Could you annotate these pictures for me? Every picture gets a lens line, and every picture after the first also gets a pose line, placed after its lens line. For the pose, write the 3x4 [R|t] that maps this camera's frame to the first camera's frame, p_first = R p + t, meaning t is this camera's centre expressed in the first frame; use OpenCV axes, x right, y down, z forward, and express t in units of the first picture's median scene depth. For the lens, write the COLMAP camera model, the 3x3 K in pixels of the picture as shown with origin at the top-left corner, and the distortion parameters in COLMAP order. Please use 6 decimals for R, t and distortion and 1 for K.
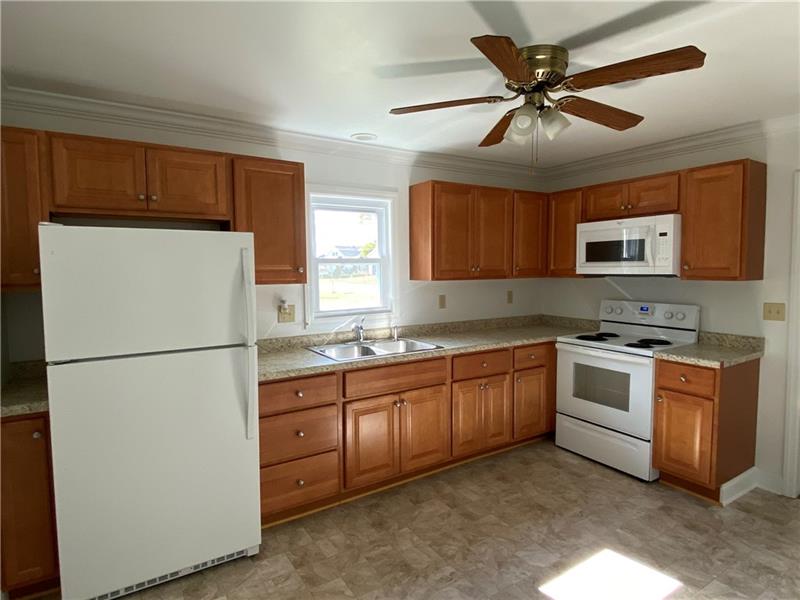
lens RADIAL K [[458.0, 0, 400.0], [0, 458.0, 300.0], [0, 0, 1]] dist [0.023864, -0.000677]
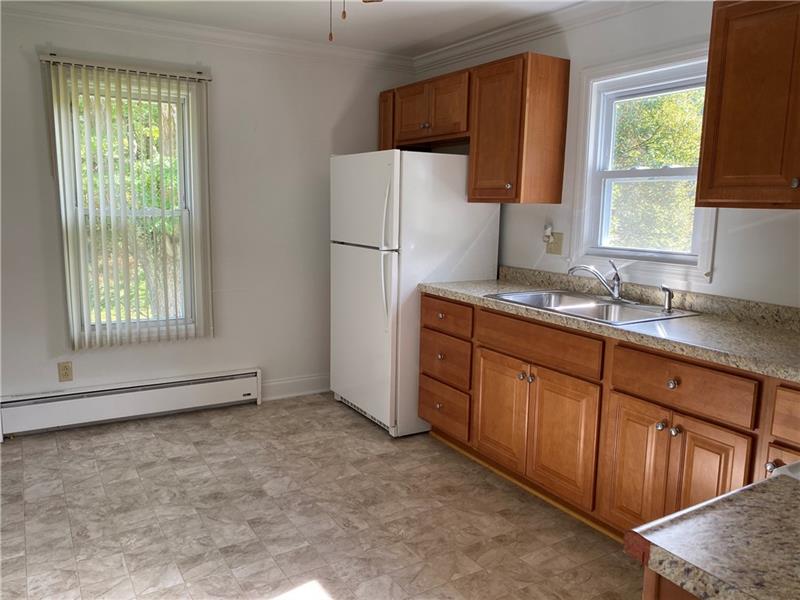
lens RADIAL K [[626.9, 0, 400.0], [0, 626.9, 300.0], [0, 0, 1]] dist [0.007258, 0.003014]
pose [[-0.025900, 0.162537, -0.986362, 1.009942], [-0.093094, 0.982014, 0.164265, -0.032914], [0.995320, 0.096078, -0.010303, 0.870627]]
